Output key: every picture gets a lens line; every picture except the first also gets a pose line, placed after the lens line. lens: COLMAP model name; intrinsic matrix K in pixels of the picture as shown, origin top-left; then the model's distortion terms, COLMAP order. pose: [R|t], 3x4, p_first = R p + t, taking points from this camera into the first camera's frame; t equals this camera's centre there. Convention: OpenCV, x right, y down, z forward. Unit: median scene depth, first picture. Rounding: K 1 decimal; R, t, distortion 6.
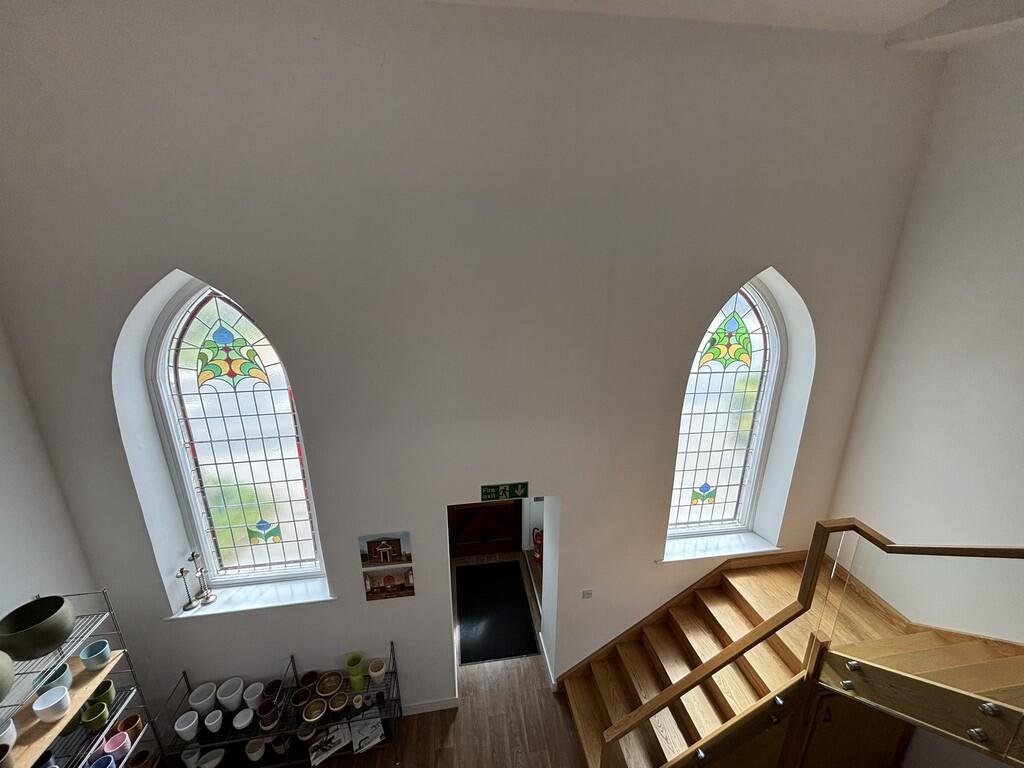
lens RADIAL K [[398.1, 0, 512.0], [0, 398.1, 384.0], [0, 0, 1]] dist [-0.009419, 0.000207]
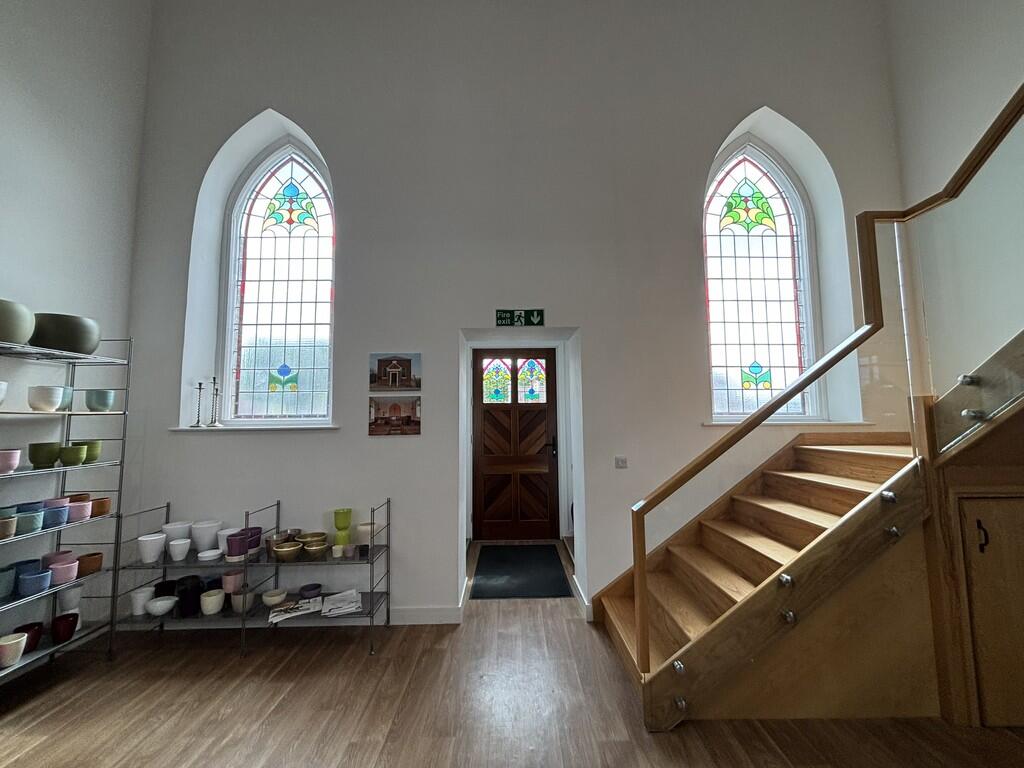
lens RADIAL K [[413.2, 0, 512.0], [0, 413.2, 384.0], [0, 0, 1]] dist [-0.001630, 0.000424]
pose [[0.989968, -0.022674, -0.139462, 0.098129], [-0.030083, 0.930585, -0.364838, 0.778992], [0.138054, 0.365373, 0.920567, 0.122764]]
